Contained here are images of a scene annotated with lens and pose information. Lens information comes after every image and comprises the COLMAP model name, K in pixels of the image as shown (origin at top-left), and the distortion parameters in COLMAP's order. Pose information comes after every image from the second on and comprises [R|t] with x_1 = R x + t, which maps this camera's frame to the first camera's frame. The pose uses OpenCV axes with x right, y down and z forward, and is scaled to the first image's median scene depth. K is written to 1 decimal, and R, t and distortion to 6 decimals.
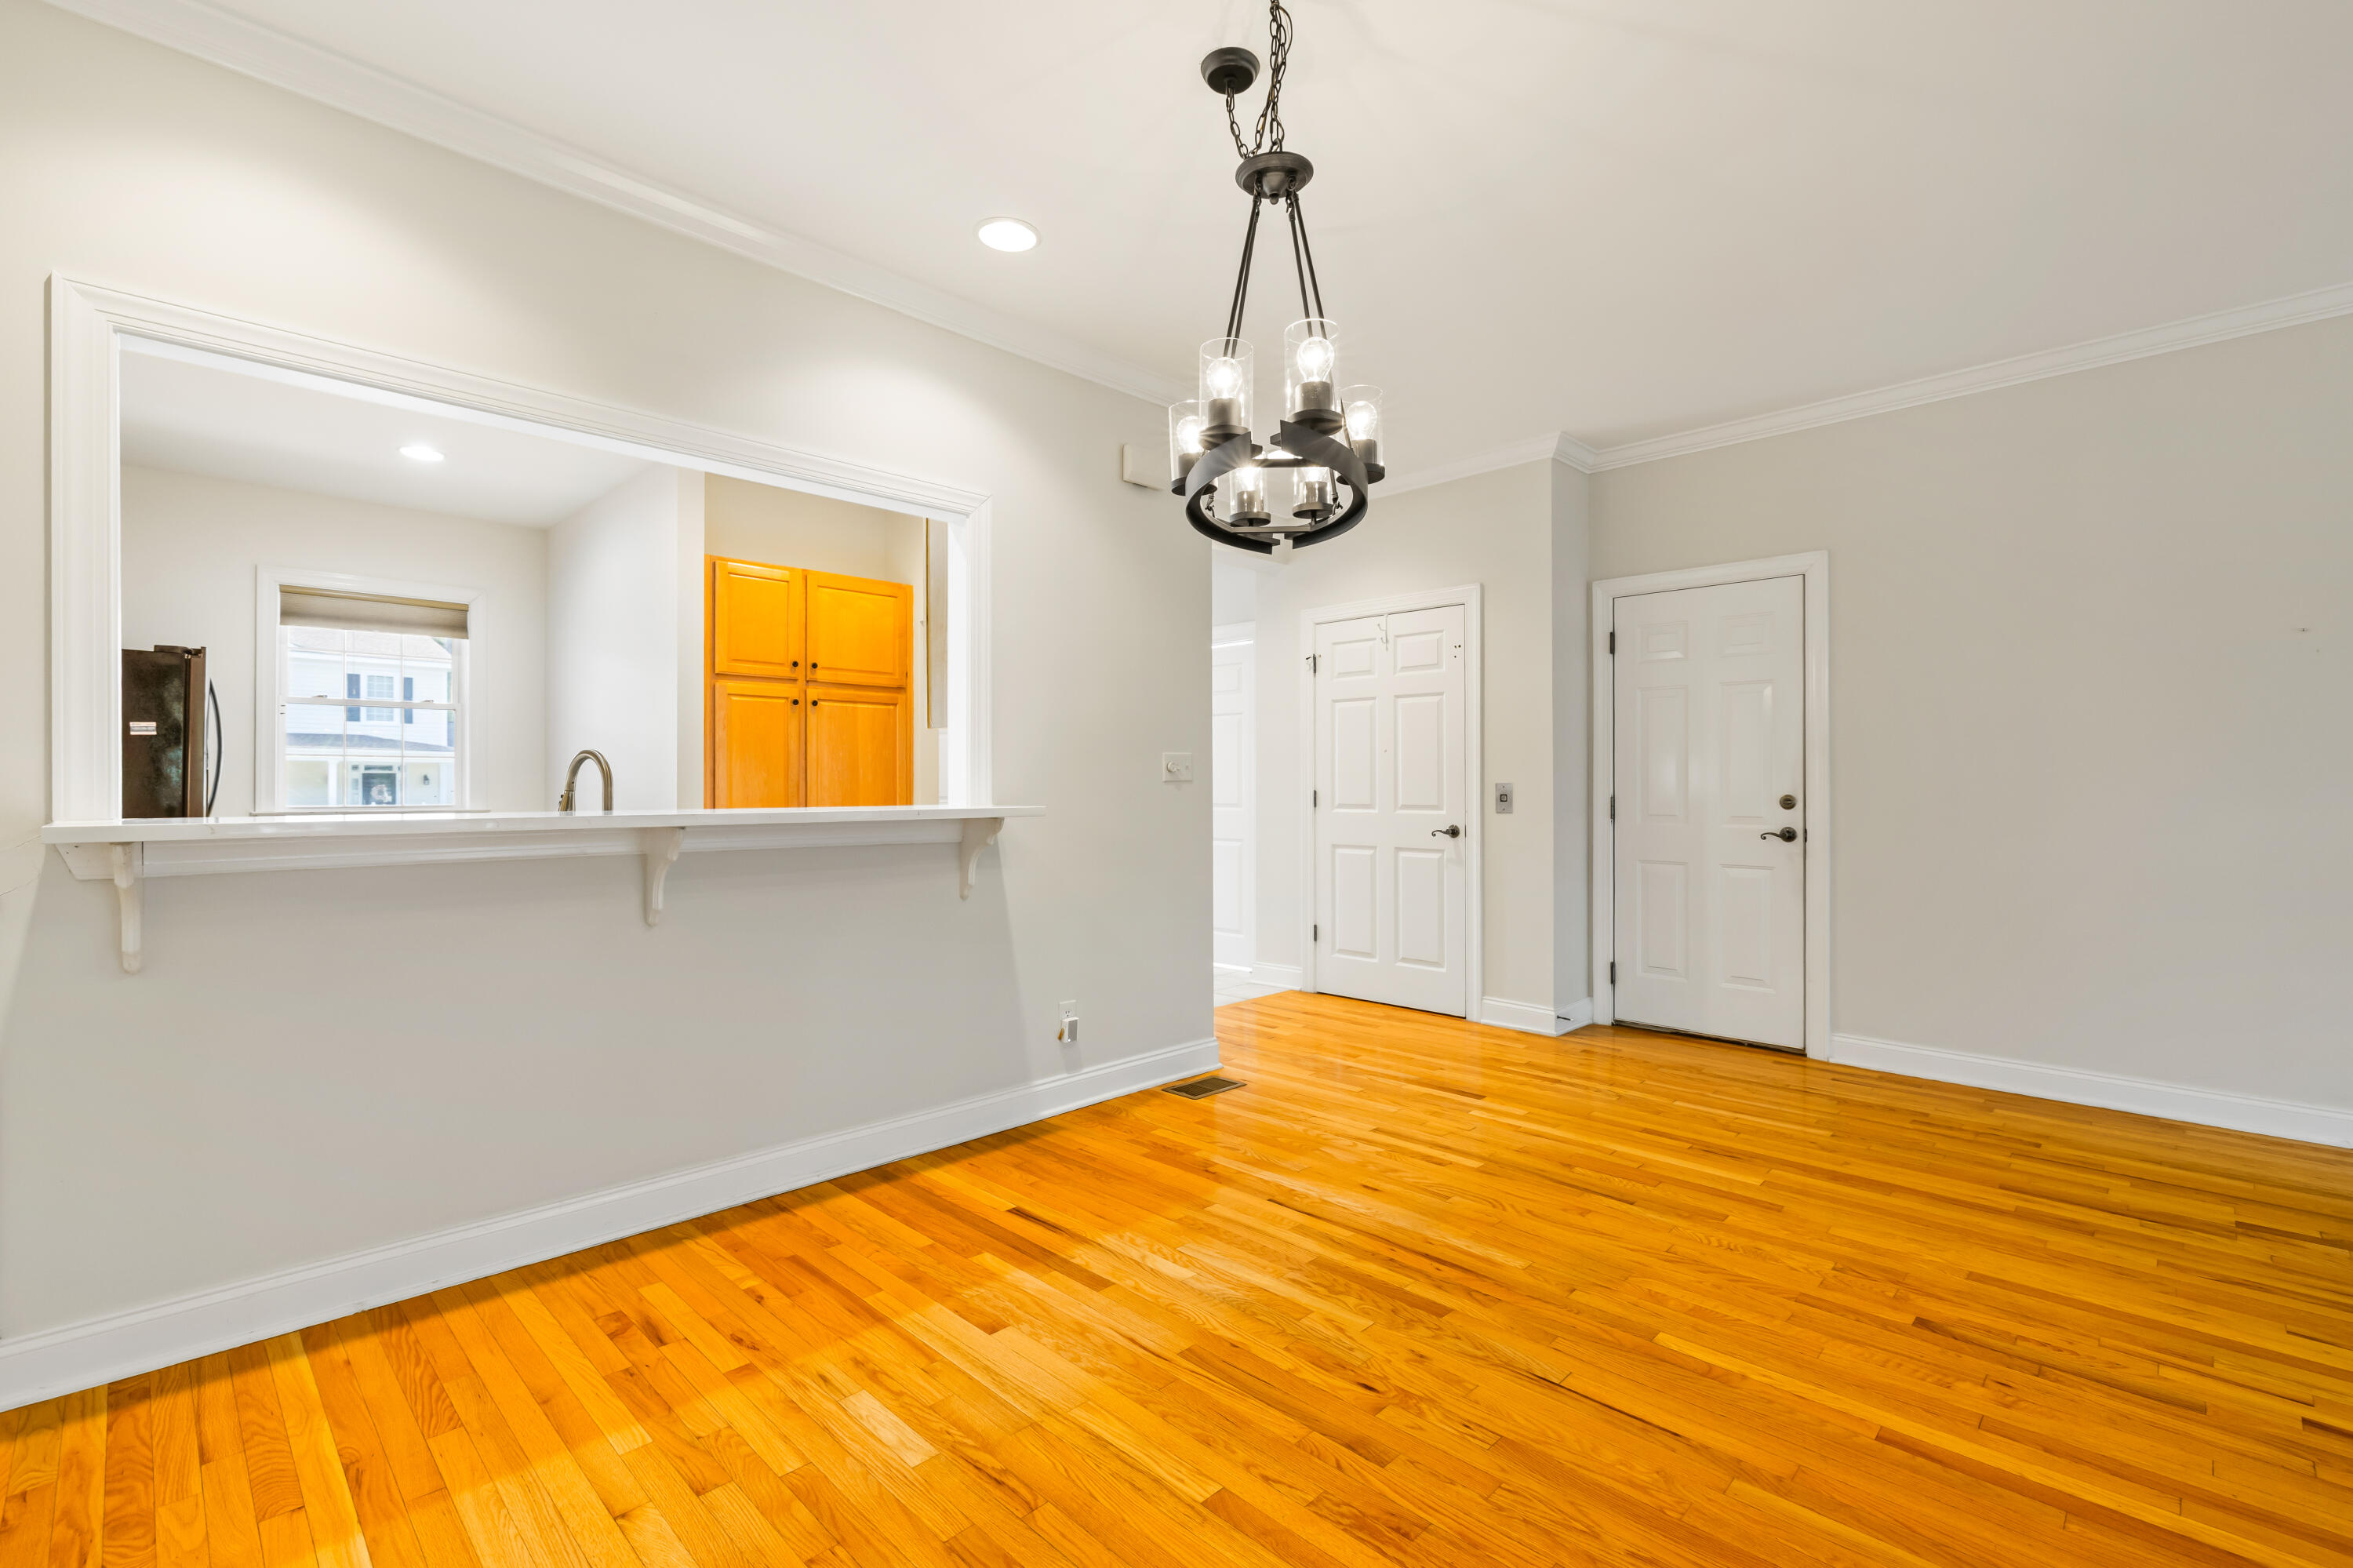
lens RADIAL K [[1050.4, 0, 1176.5], [0, 1050.4, 784.0], [0, 0, 1]] dist [-0.001588, 0.000528]
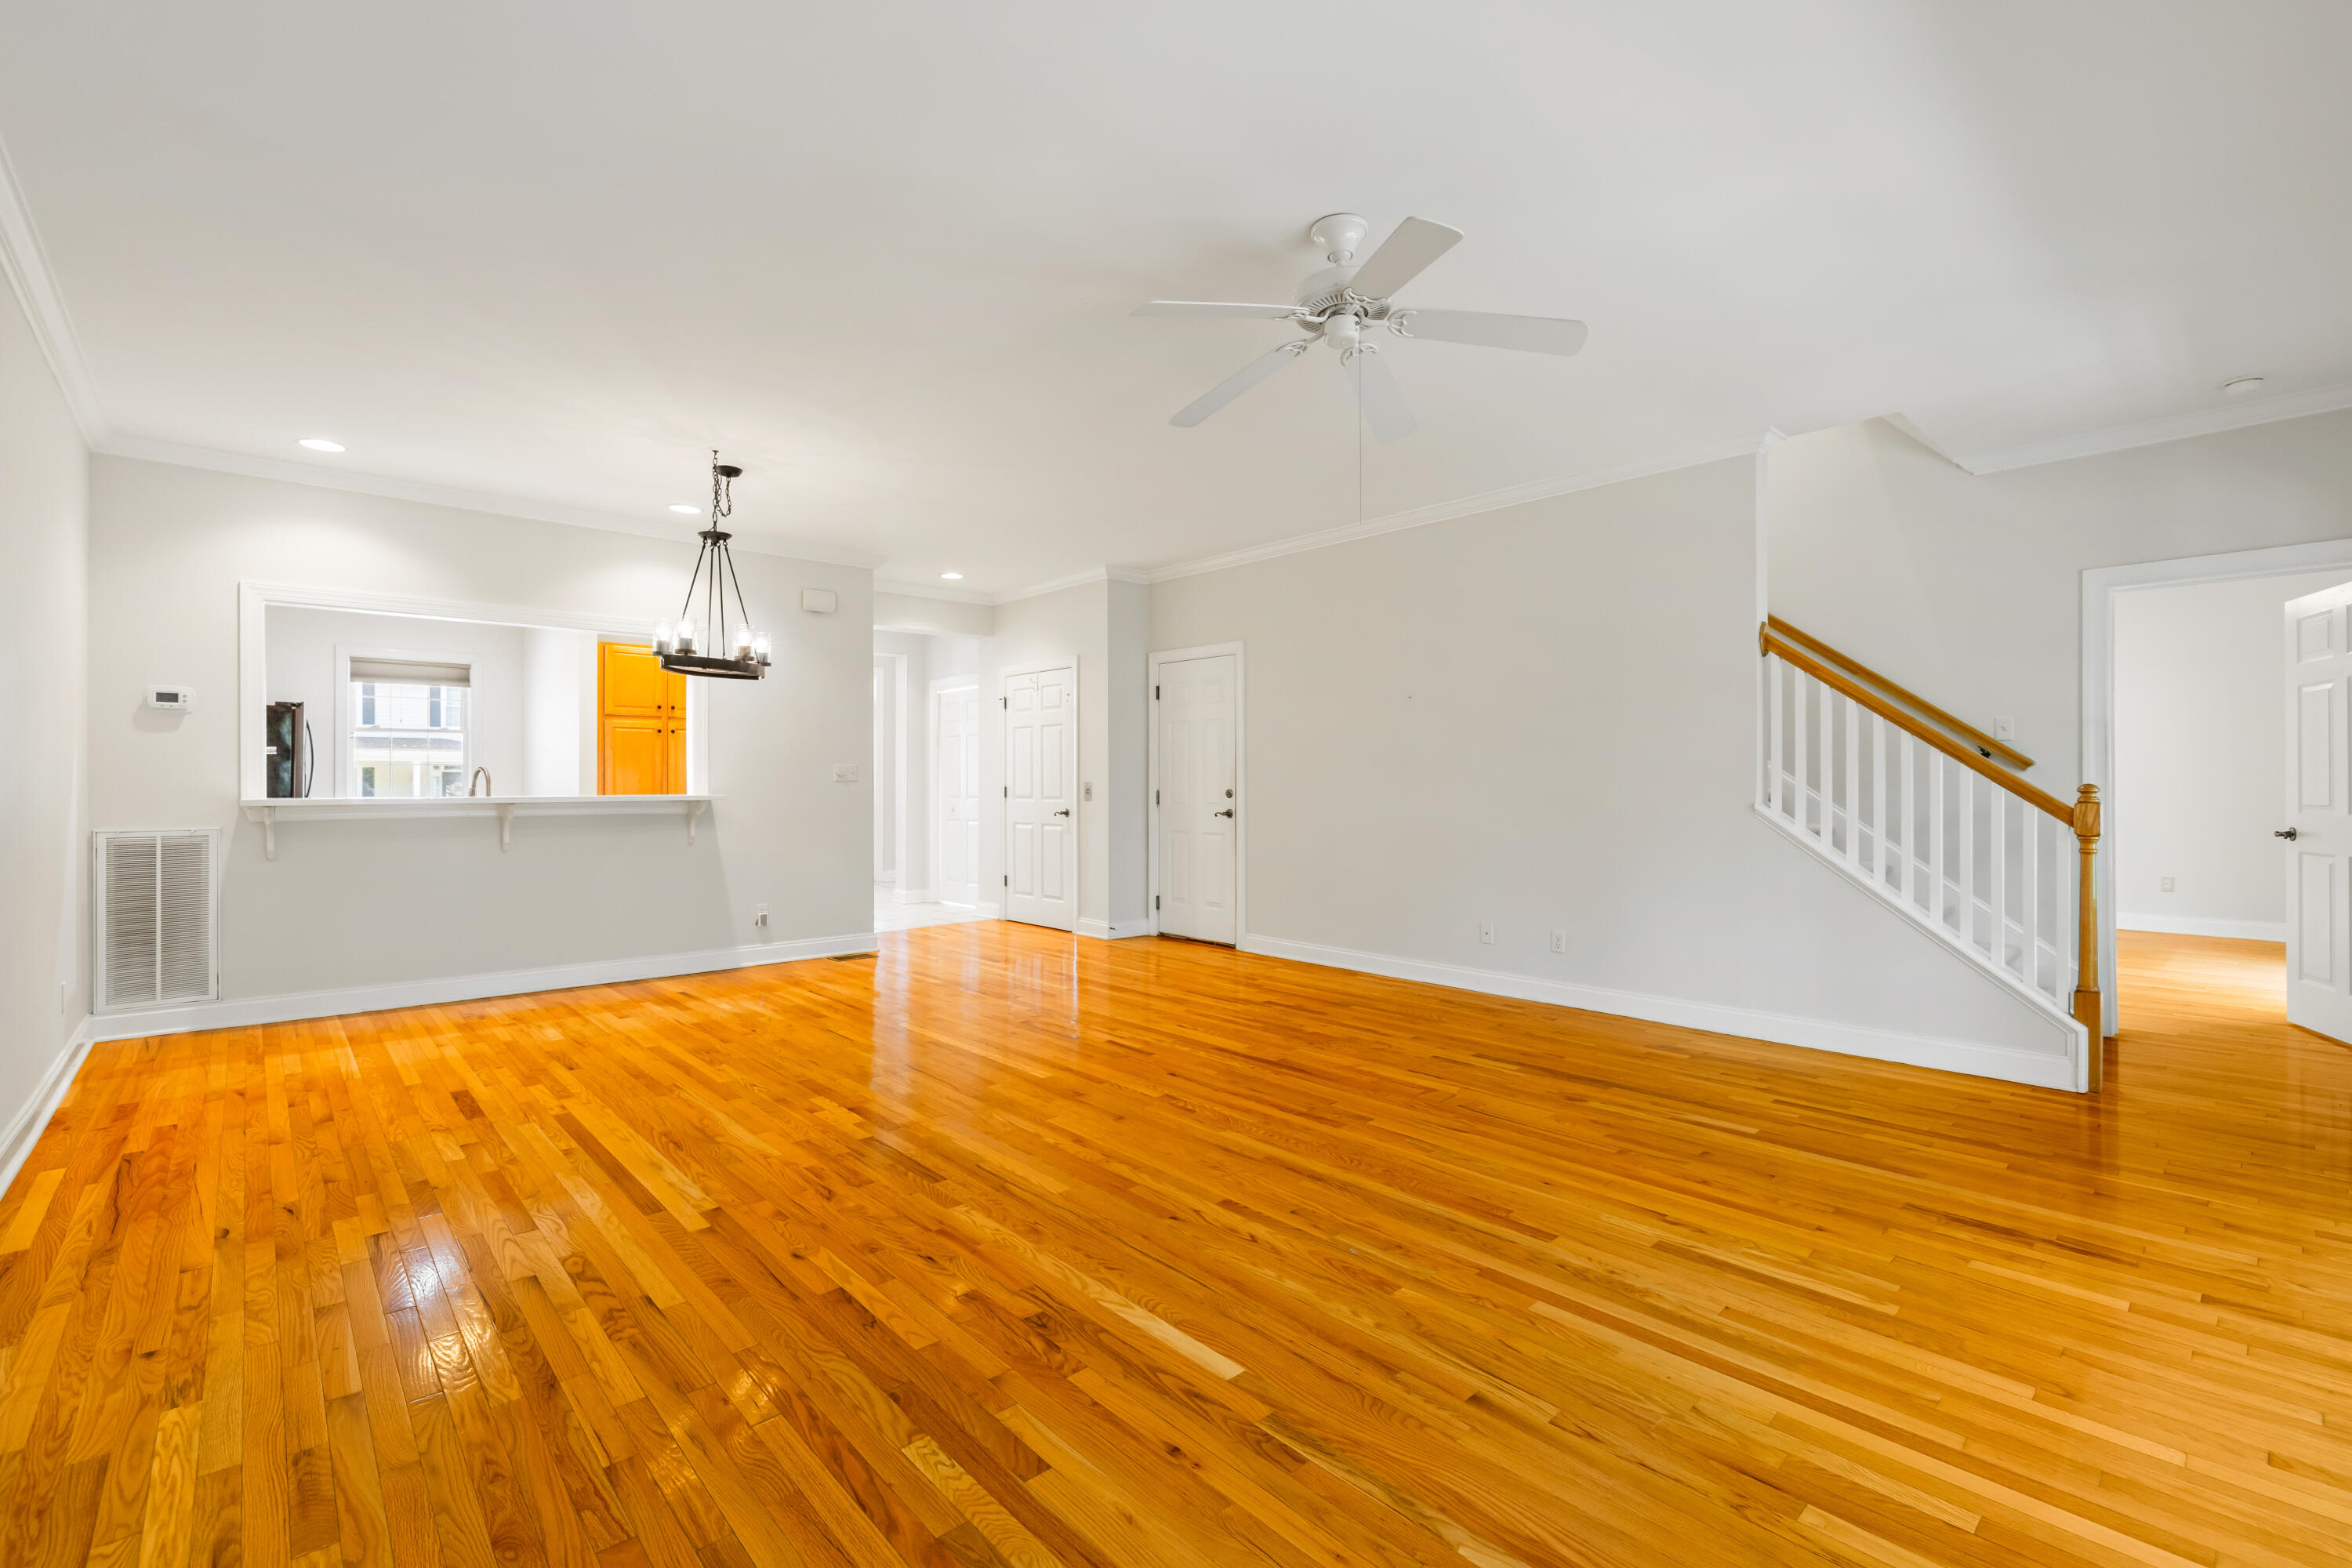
lens RADIAL K [[1030.3, 0, 1170.9], [0, 1030.3, 778.4], [0, 0, 1]] dist [0.000305, 0.000259]
pose [[0.998658, -0.000067, -0.051792, 0.518379], [-0.000089, 0.999996, -0.002999, -0.001638], [0.051792, 0.002999, 0.998653, -0.546489]]
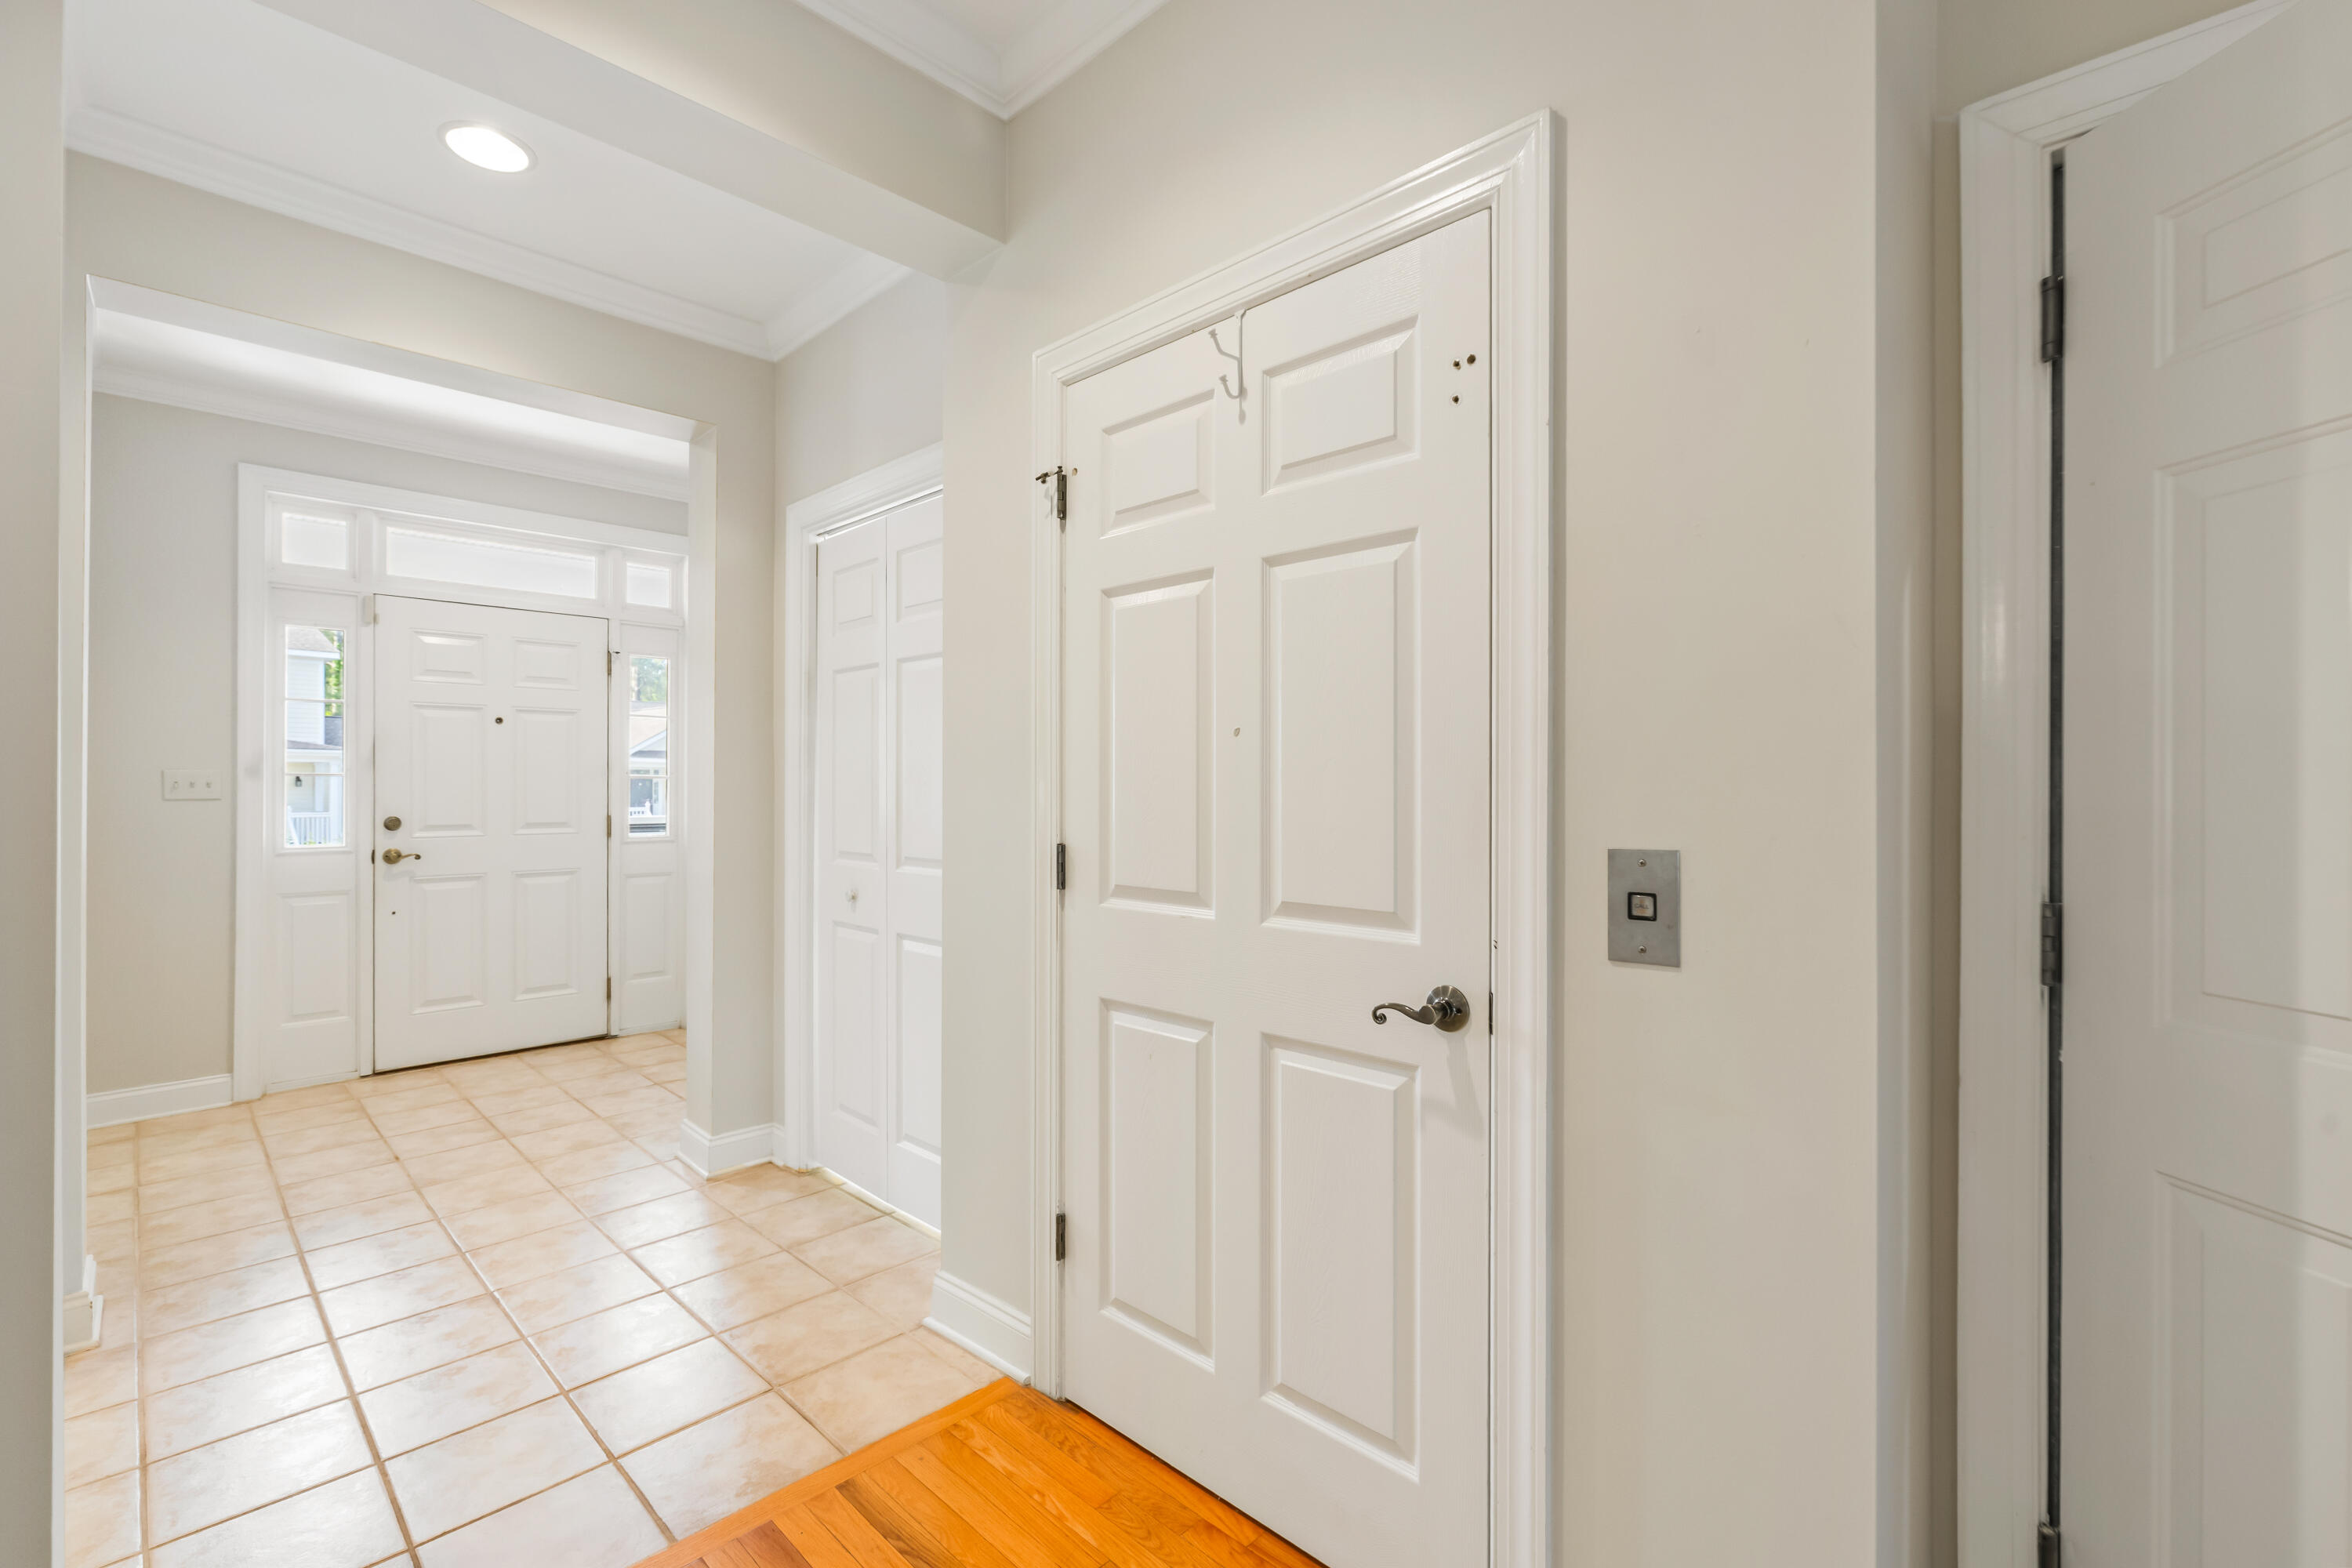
lens RADIAL K [[1024.4, 0, 1176.0], [0, 1024.4, 784.0], [0, 0, 1]] dist [-0.000187, 0.000354]
pose [[0.999896, 0.003464, 0.013971, 0.192769], [-0.003430, 0.999991, -0.002452, -0.015785], [-0.013980, 0.002404, 0.999899, 0.750136]]
